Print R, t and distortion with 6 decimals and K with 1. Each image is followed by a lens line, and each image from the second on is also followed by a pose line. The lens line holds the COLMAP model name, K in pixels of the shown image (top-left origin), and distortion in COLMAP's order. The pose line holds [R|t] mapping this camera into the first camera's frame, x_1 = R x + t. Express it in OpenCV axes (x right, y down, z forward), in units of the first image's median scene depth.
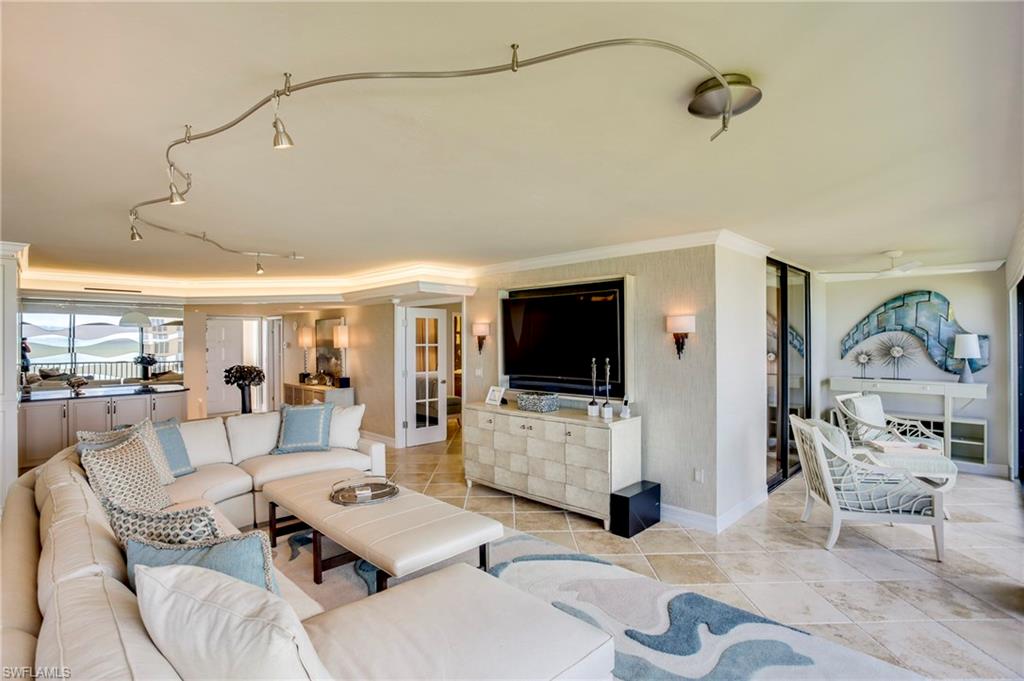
lens RADIAL K [[494.2, 0, 514.7], [0, 494.2, 339.0], [0, 0, 1]] dist [-0.003797, 0.002081]
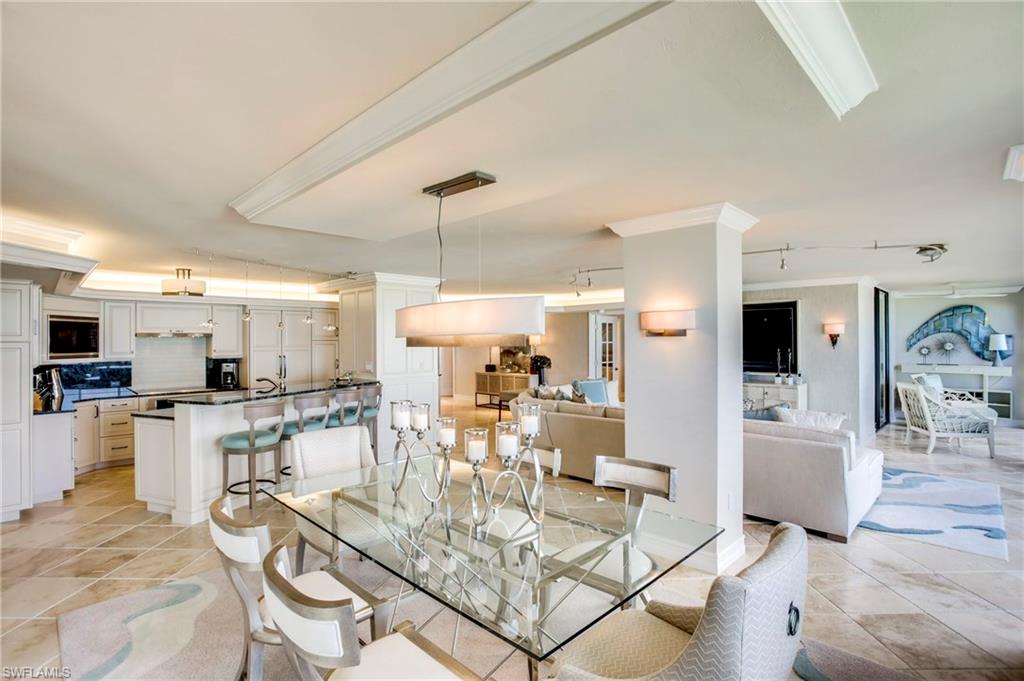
lens RADIAL K [[494.2, 0, 509.1], [0, 494.2, 341.9], [0, 0, 1]] dist [-0.003797, 0.002081]
pose [[0.999987, -0.002082, -0.004751, -0.568732], [0.002100, 0.999991, 0.003726, 0.004587], [0.004743, -0.003736, 0.999982, -0.514817]]
